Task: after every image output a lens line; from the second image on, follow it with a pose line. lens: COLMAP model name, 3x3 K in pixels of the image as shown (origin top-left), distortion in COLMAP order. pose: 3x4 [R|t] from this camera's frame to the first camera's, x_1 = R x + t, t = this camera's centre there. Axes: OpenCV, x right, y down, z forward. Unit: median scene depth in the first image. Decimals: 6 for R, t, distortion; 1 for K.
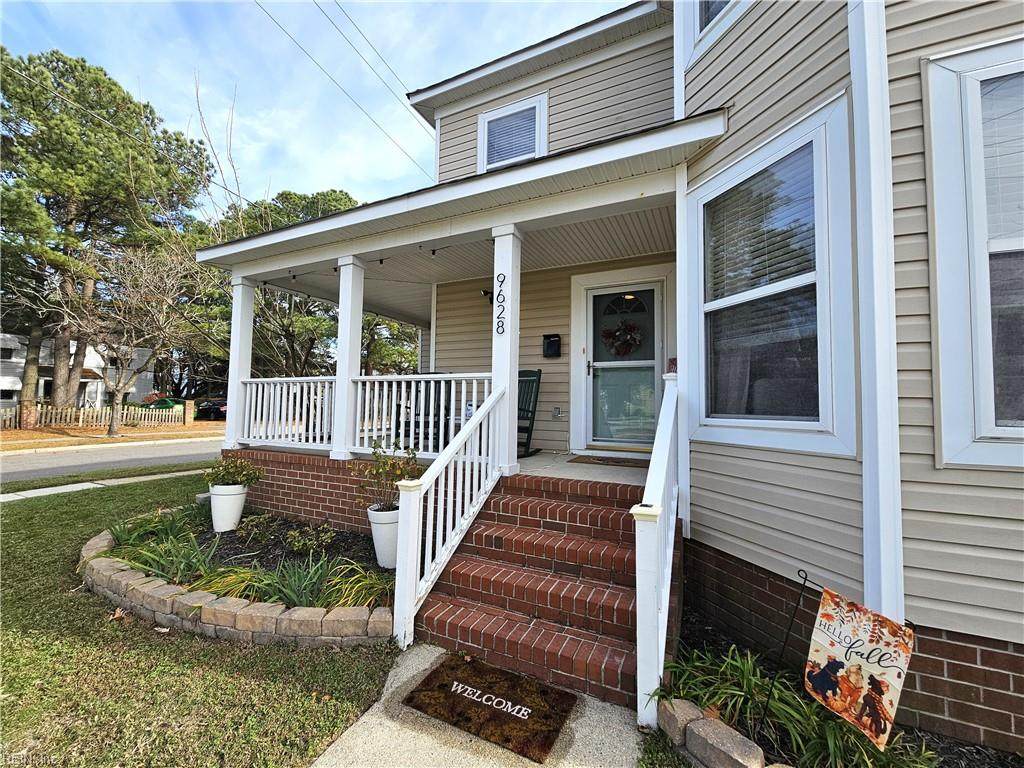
lens RADIAL K [[414.3, 0, 511.6], [0, 414.3, 382.2], [0, 0, 1]] dist [-0.001300, -0.000460]
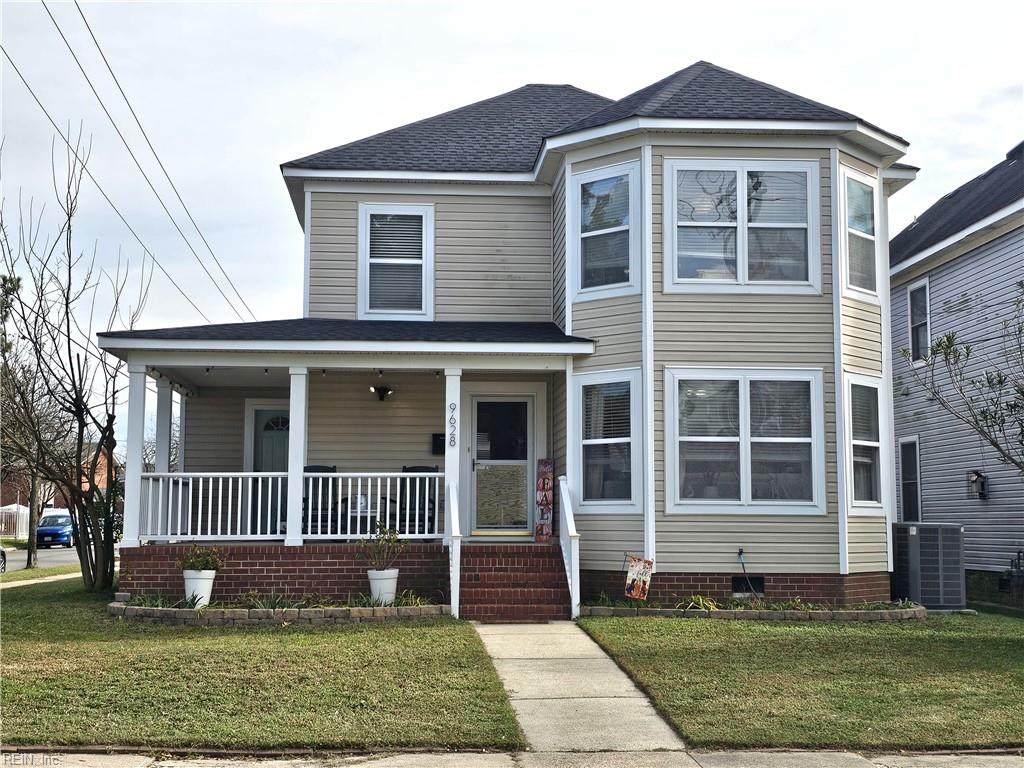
lens RADIAL K [[1391.4, 0, 512.0], [0, 1391.4, 382.4], [0, 0, 1]] dist [0.167438, 0.000000]
pose [[0.860274, 0.036307, 0.508537, -3.133949], [-0.015617, 0.998870, -0.044896, -0.168352], [-0.509592, 0.030682, 0.859869, -4.418830]]
